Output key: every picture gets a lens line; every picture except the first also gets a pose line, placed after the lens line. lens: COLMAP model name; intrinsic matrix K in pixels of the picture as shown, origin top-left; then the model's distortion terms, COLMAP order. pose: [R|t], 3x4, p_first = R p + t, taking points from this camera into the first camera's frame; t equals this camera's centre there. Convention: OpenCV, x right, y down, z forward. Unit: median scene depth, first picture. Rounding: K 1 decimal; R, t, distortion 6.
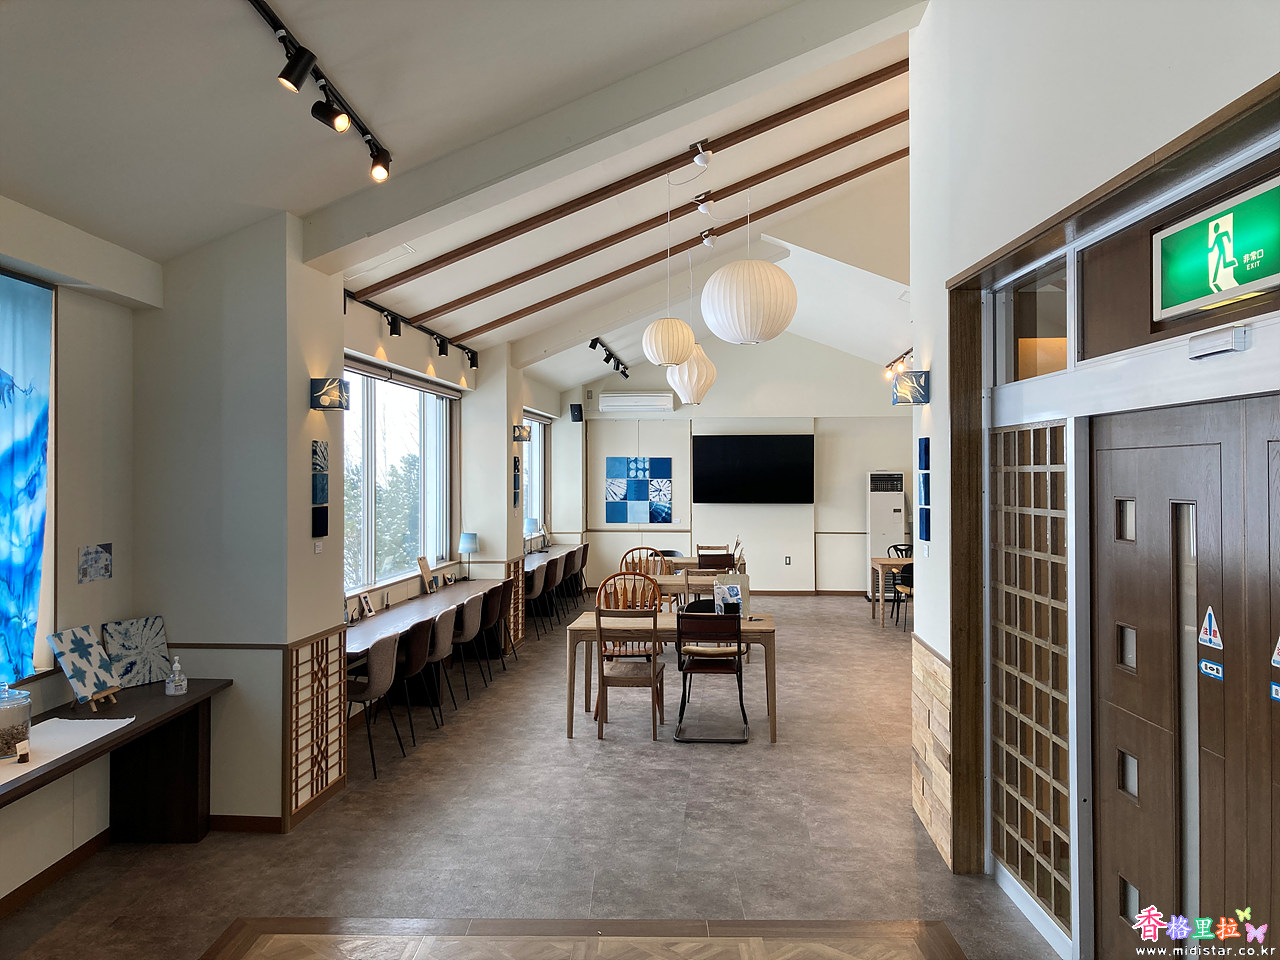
lens RADIAL K [[1030.0, 0, 636.4], [0, 1030.0, 477.4], [0, 0, 1]] dist [0.003029, -0.006175]
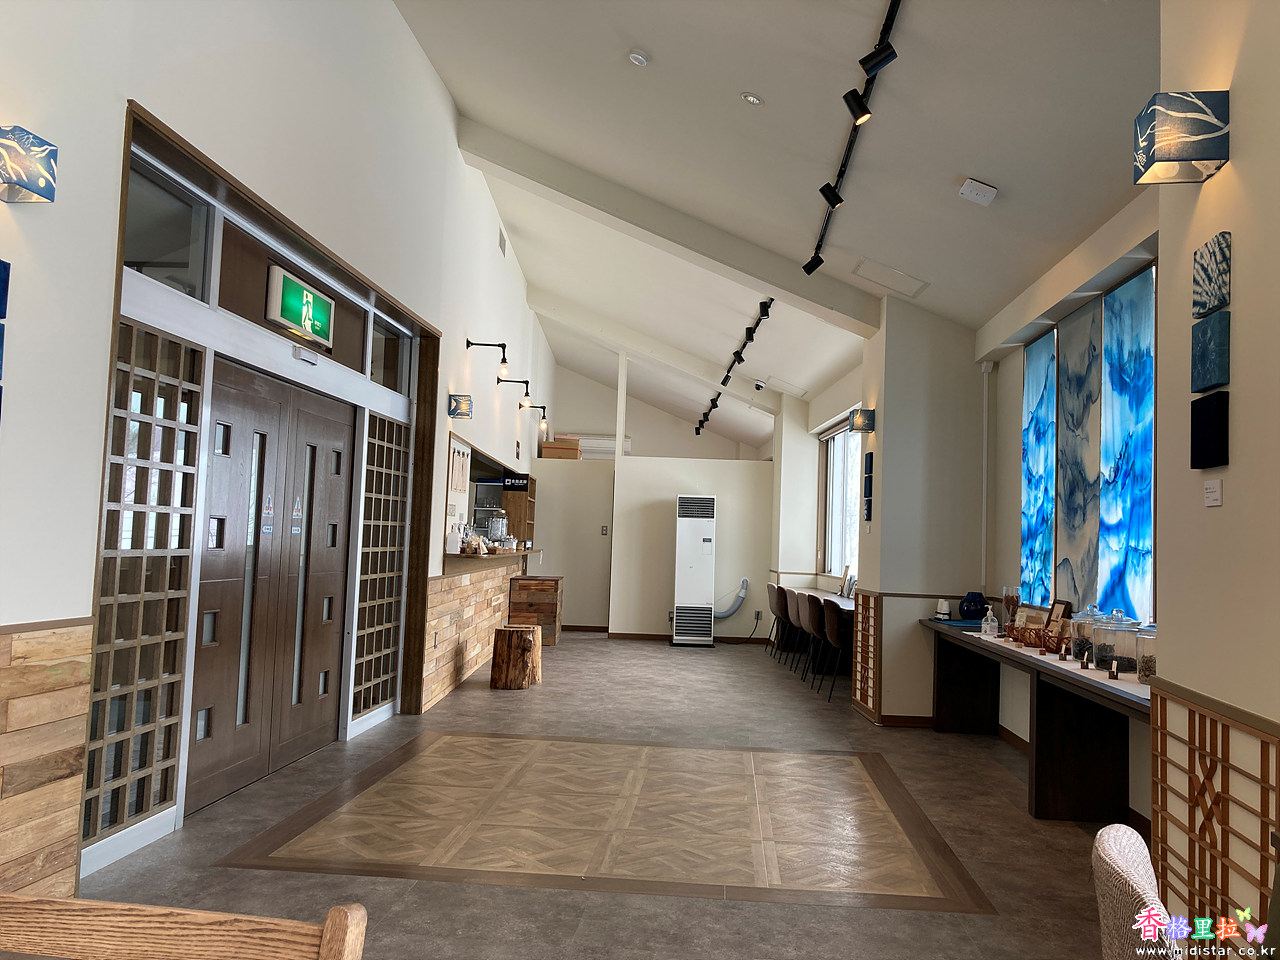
lens RADIAL K [[1030.0, 0, 640.9], [0, 1030.0, 478.4], [0, 0, 1]] dist [0.003029, -0.006175]
pose [[-0.996770, -0.031125, 0.074034, -0.132111], [-0.035634, 0.997540, -0.060375, 0.118575], [-0.071972, -0.062818, -0.995426, 1.759601]]
